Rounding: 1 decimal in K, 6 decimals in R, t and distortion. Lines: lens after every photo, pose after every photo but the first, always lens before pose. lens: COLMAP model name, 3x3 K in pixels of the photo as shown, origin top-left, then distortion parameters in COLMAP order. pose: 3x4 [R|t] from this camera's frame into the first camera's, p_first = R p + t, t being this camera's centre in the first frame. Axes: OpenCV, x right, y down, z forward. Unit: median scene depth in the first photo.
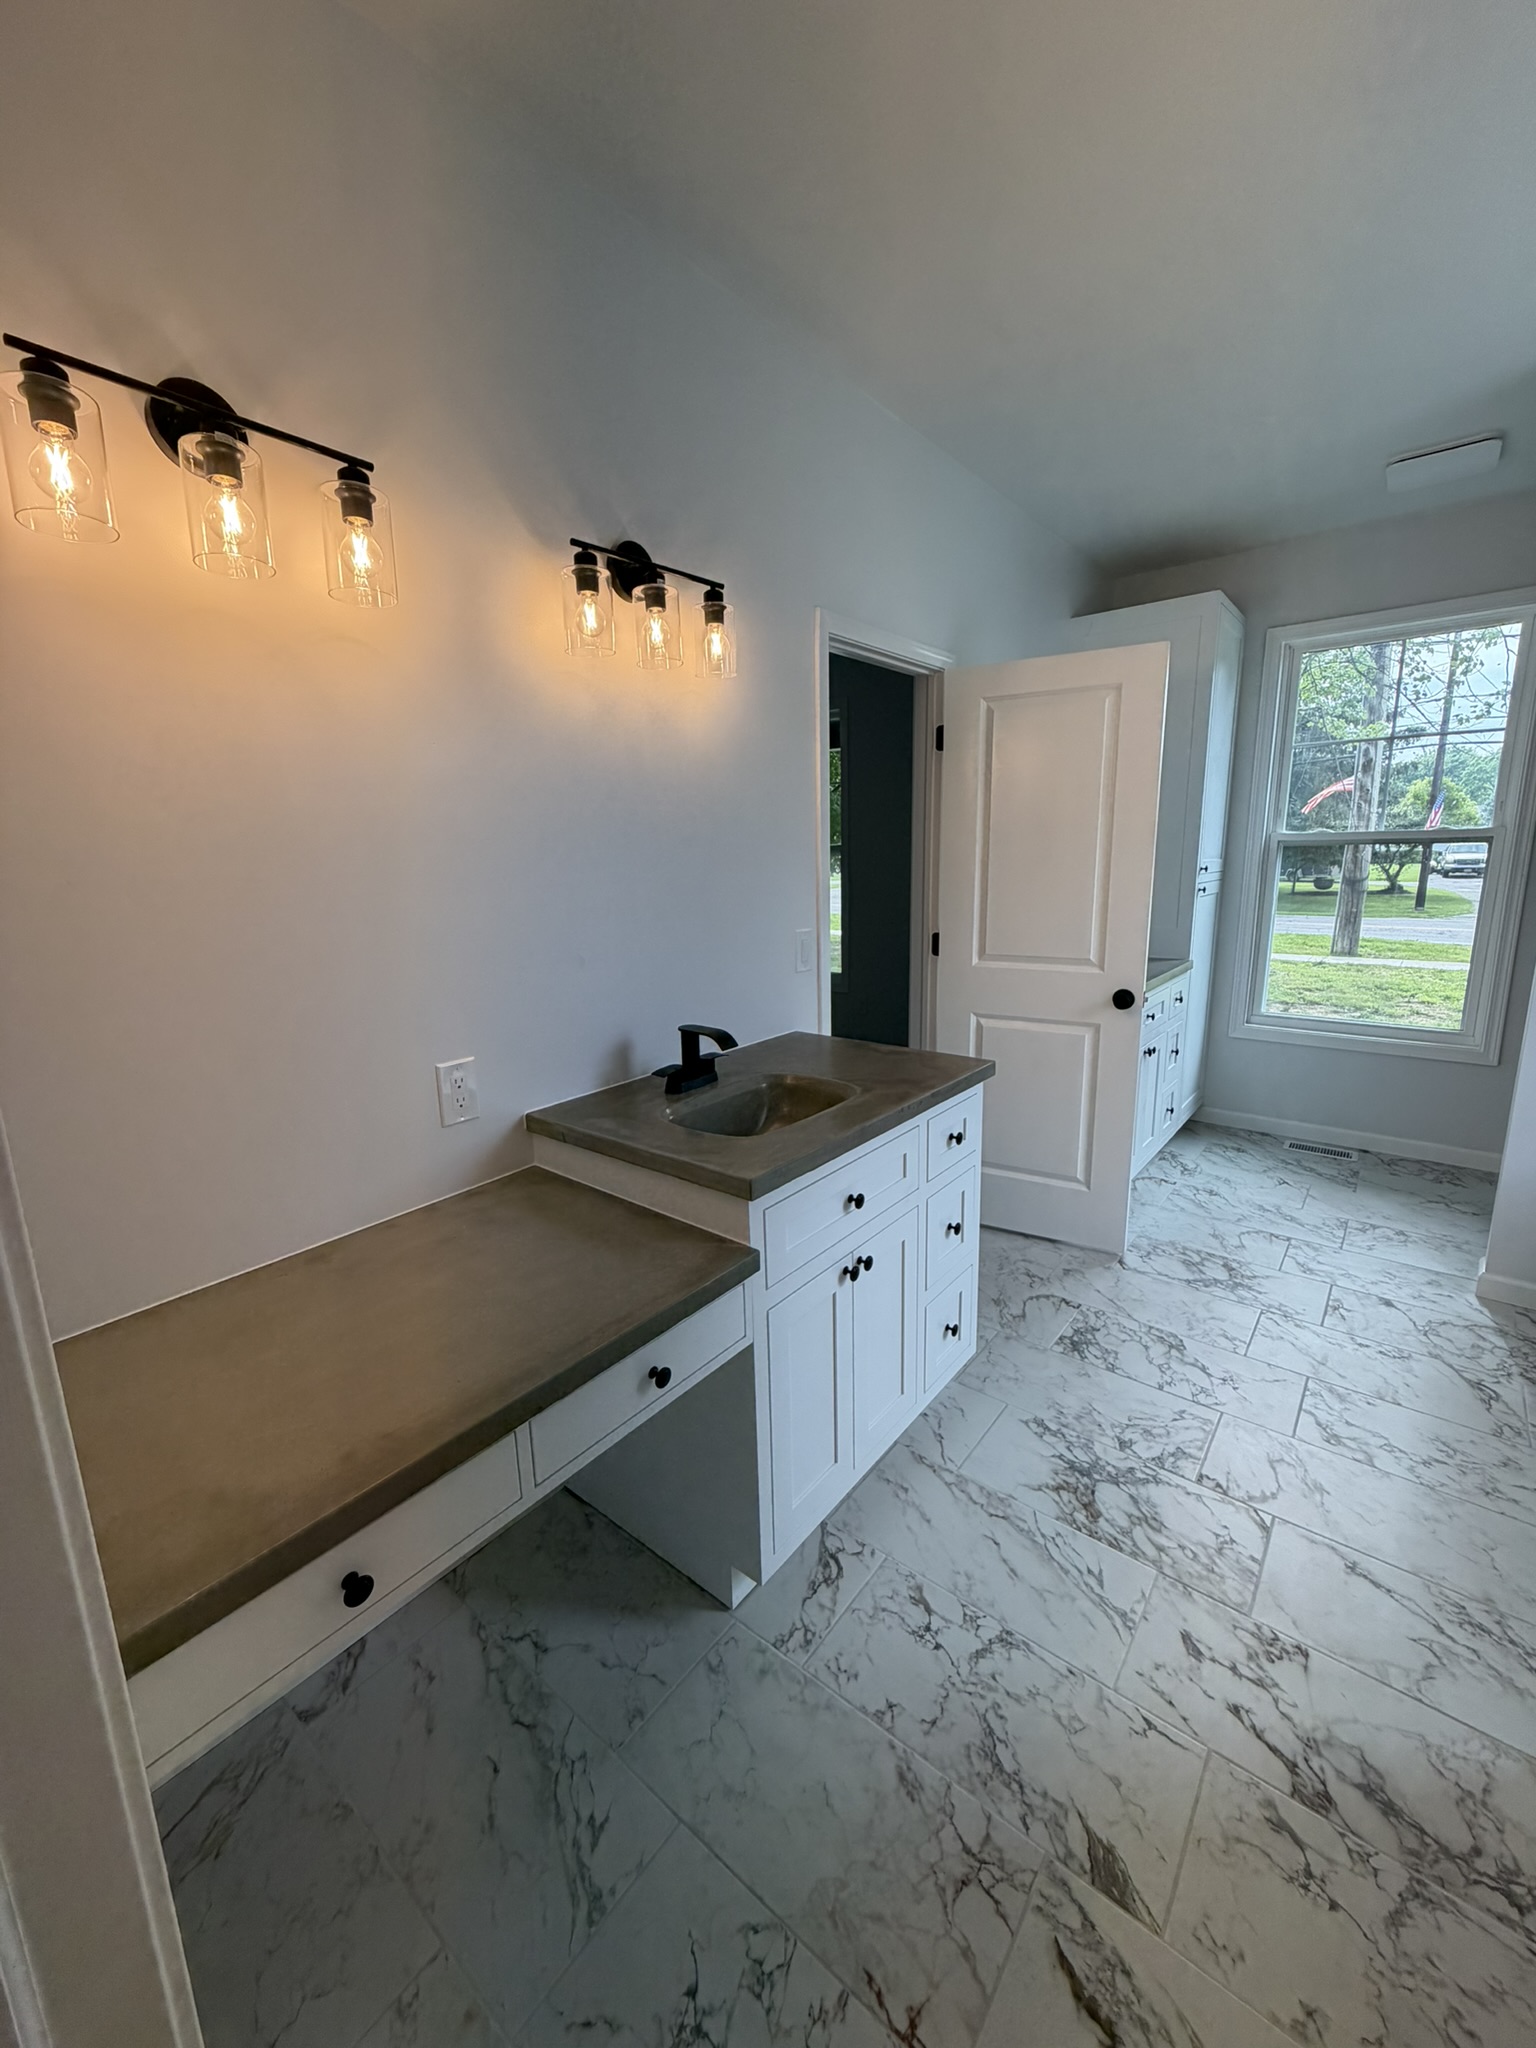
lens RADIAL K [[812.9, 0, 790.5], [0, 812.9, 1025.1], [0, 0, 1]] dist [0.000560, 0.000150]
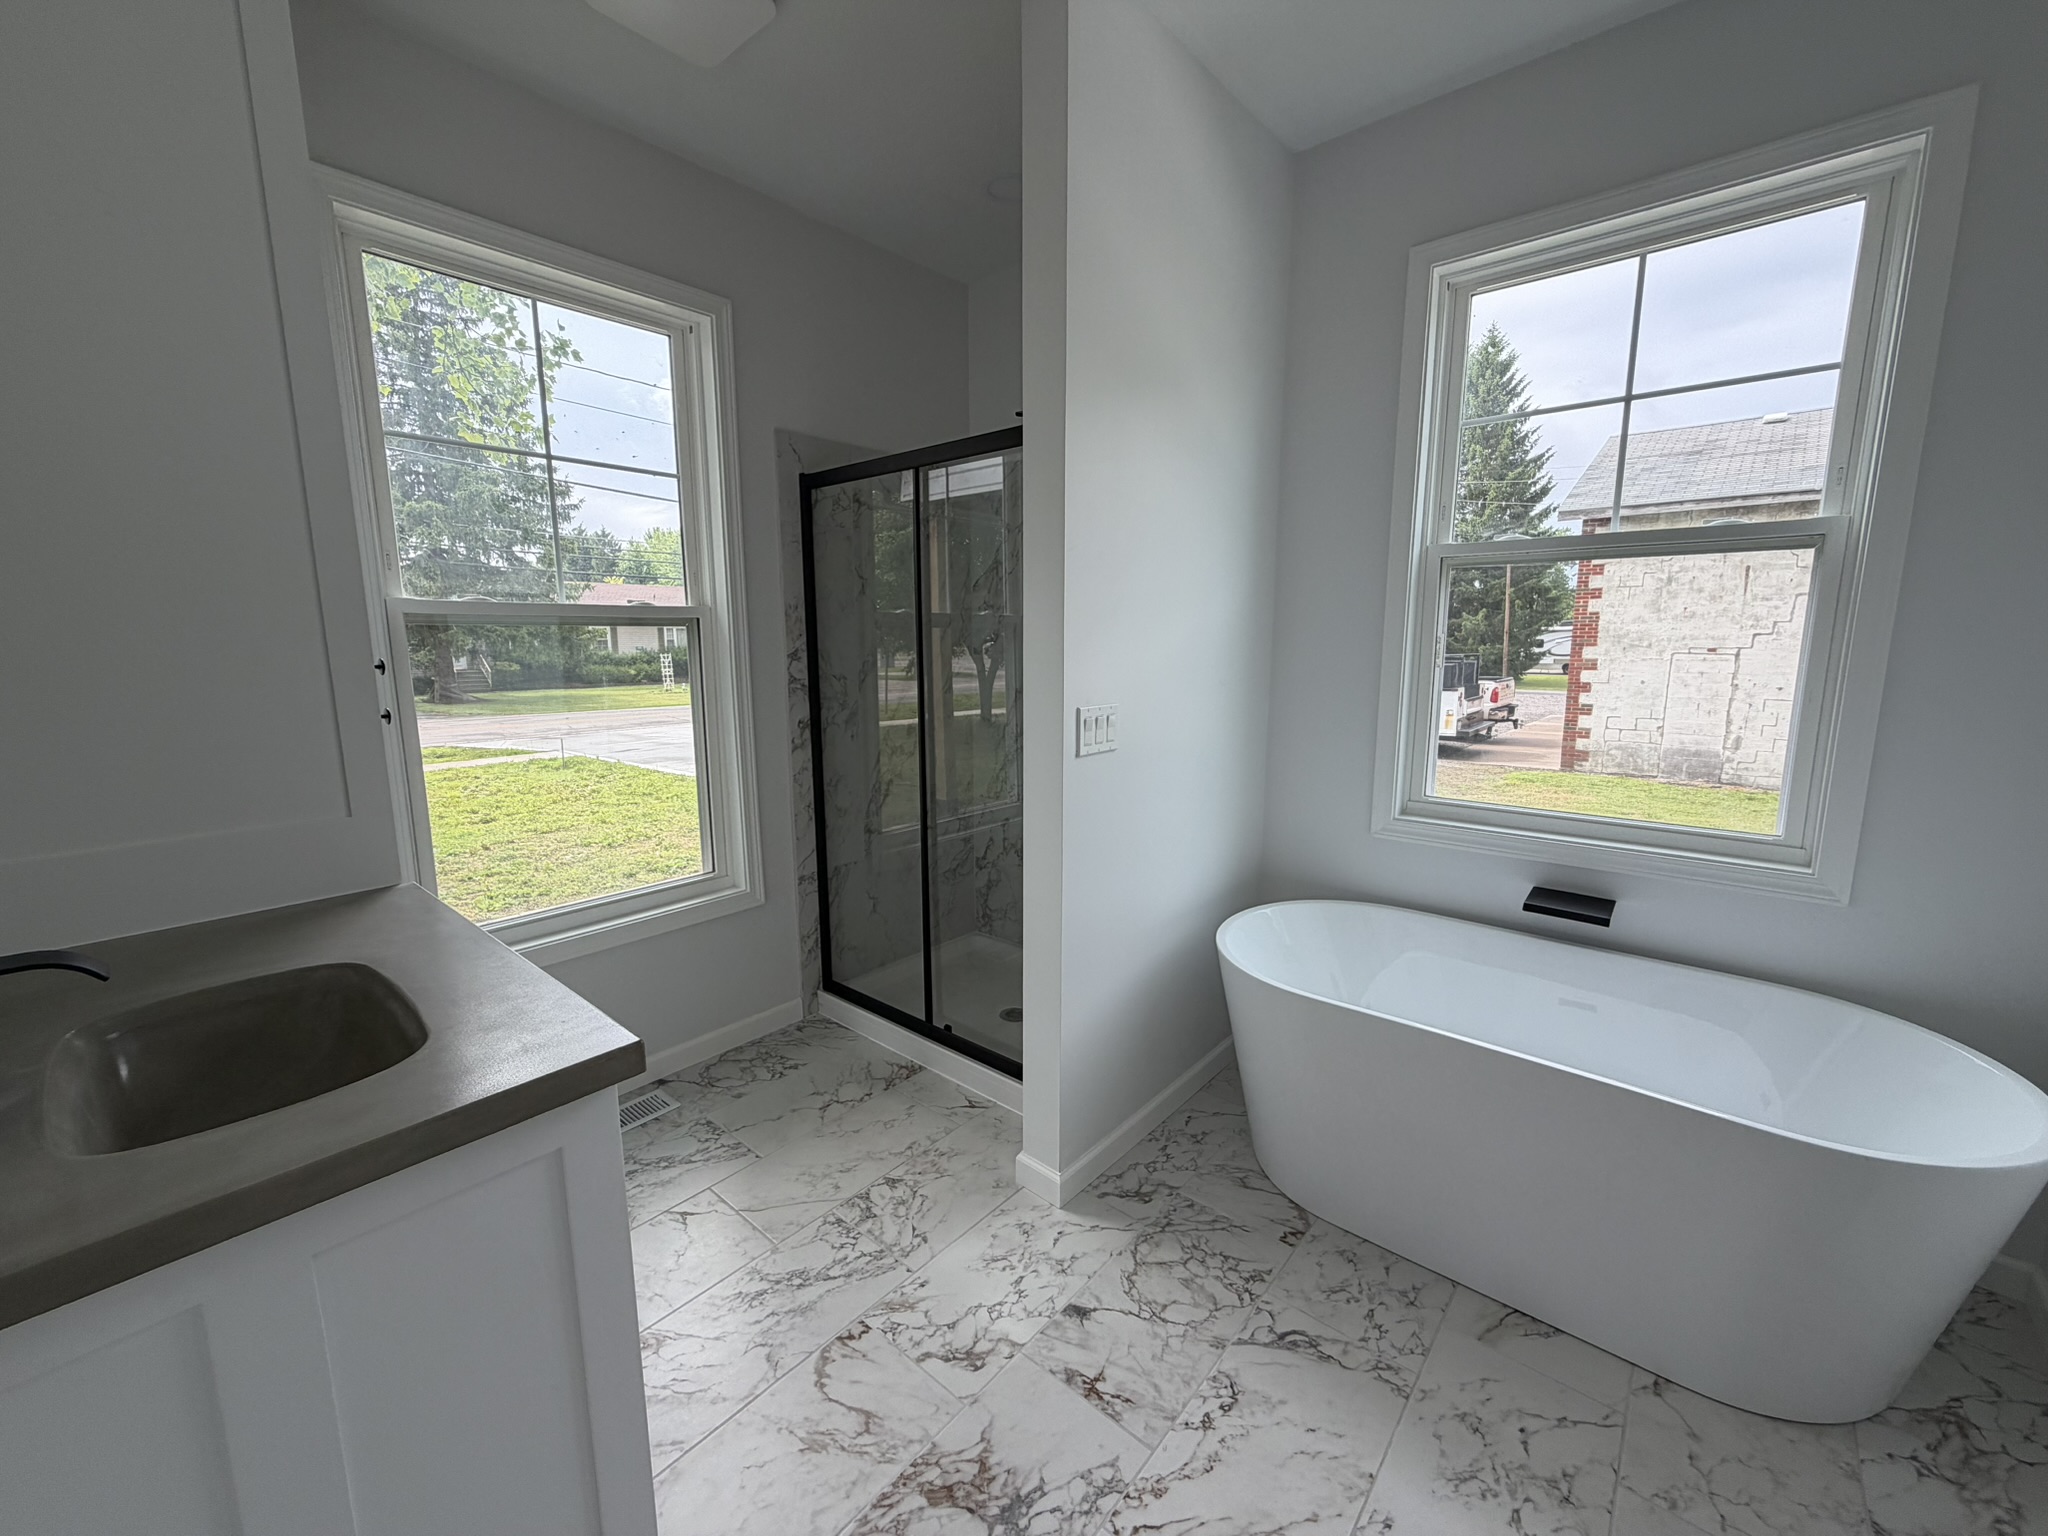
lens RADIAL K [[812.9, 0, 1017.9], [0, 812.9, 767.0], [0, 0, 1]] dist [0.000560, 0.000150]
pose [[0.050028, -0.139819, 0.988912, 0.114771], [0.207160, 0.970071, 0.126675, -0.139509], [-0.977027, 0.198526, 0.077496, 0.717256]]
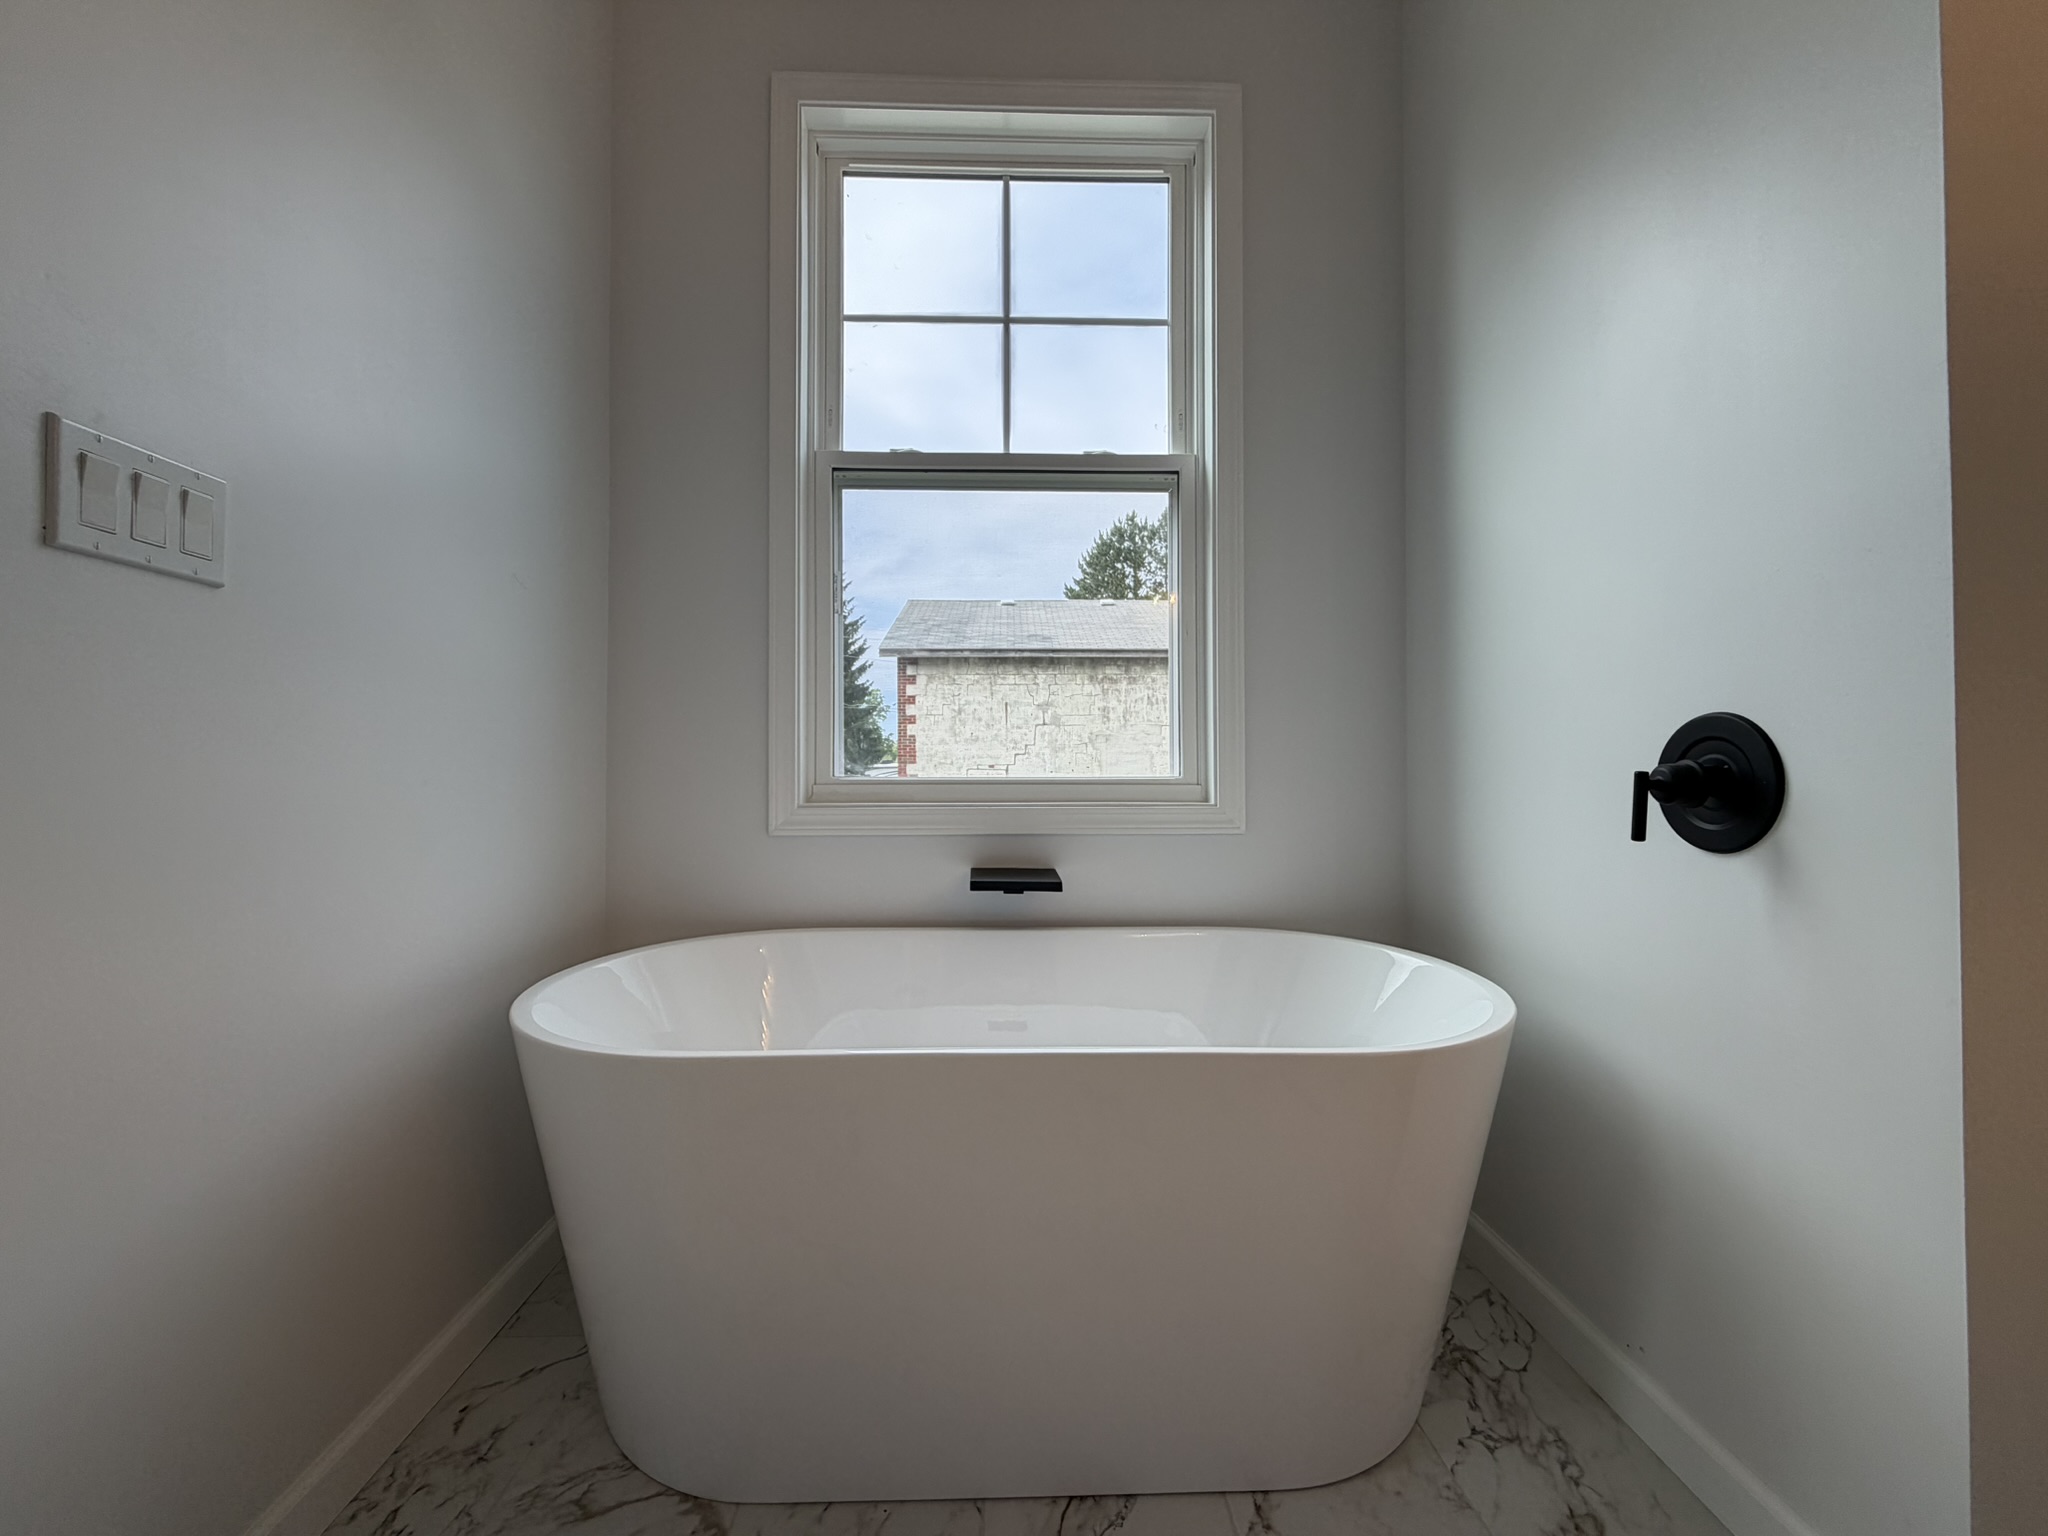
lens RADIAL K [[812.9, 0, 1013.4], [0, 812.9, 769.9], [0, 0, 1]] dist [0.000560, 0.000150]
pose [[-0.641170, 0.025288, 0.766982, 0.358913], [0.168221, 0.979780, 0.108322, 0.012907], [-0.748734, 0.198475, -0.632459, 0.675920]]
